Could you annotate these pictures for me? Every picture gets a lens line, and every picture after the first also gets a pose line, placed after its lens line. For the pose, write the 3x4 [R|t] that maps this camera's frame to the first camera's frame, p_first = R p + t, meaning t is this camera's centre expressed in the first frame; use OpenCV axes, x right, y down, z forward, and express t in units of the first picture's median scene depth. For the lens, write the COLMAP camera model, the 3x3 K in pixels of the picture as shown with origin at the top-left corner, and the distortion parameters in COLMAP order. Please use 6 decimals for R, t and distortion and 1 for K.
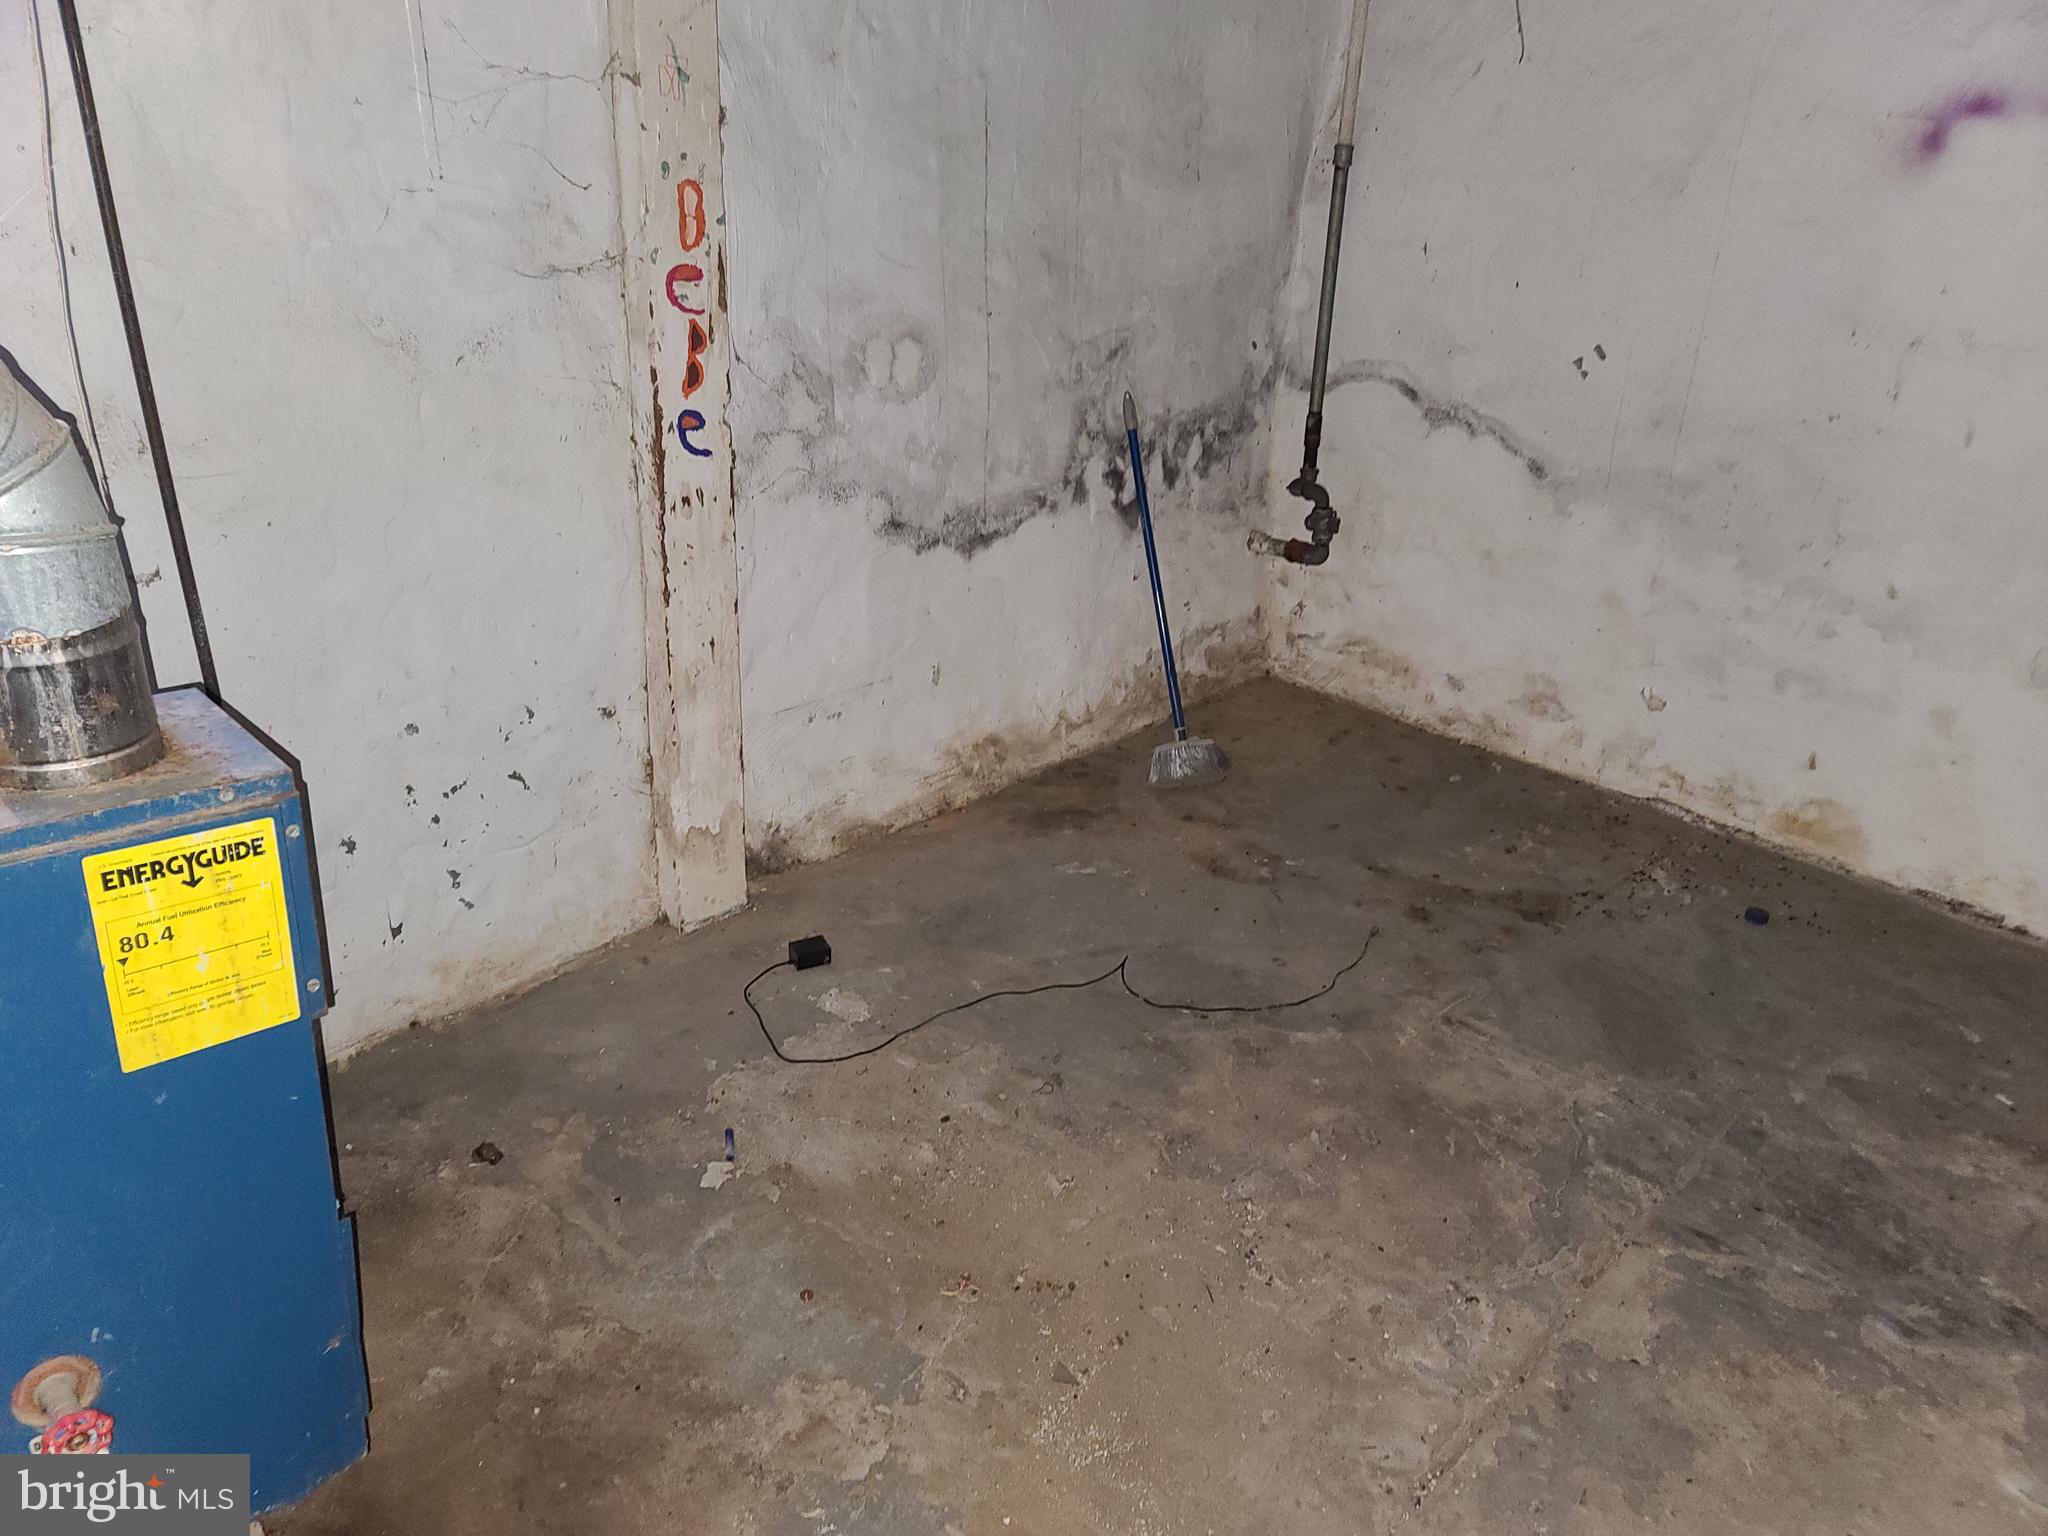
lens RADIAL K [[1494.4, 0, 1018.3], [0, 1494.4, 749.1], [0, 0, 1]] dist [0.084300, -0.077878]
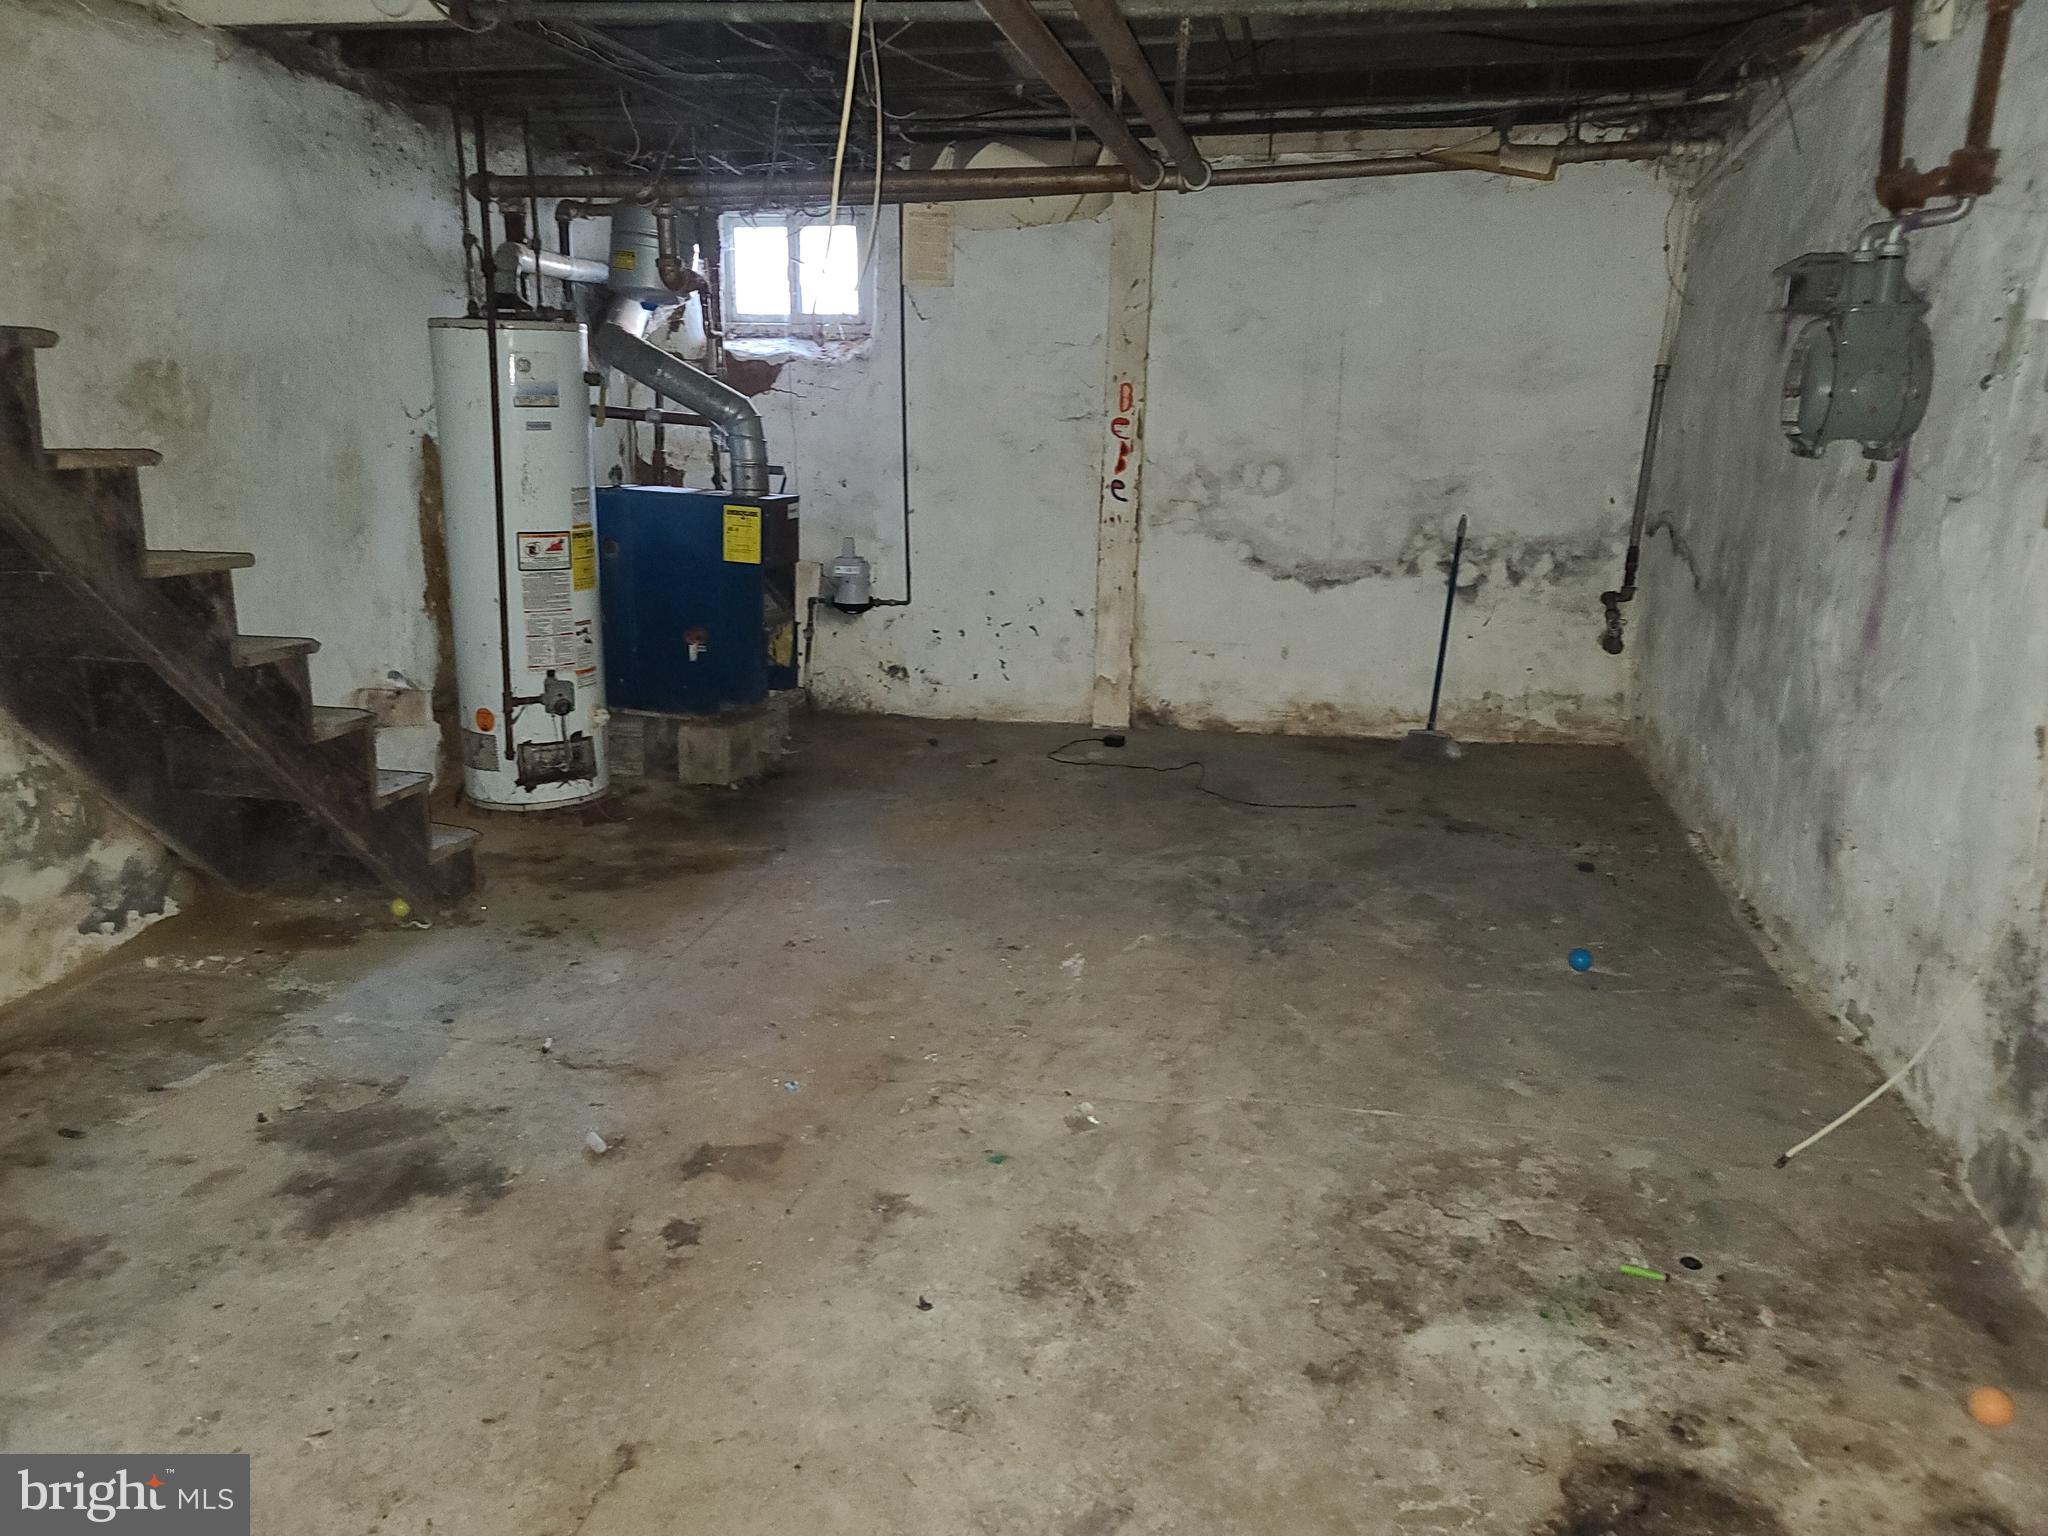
lens RADIAL K [[1494.4, 0, 1018.3], [0, 1494.4, 749.1], [0, 0, 1]] dist [0.084300, -0.077878]
pose [[0.524458, 0.168621, -0.834572, 1.341735], [-0.325123, 0.945579, -0.013263, 0.193116], [0.786917, 0.278295, 0.550739, -0.207510]]
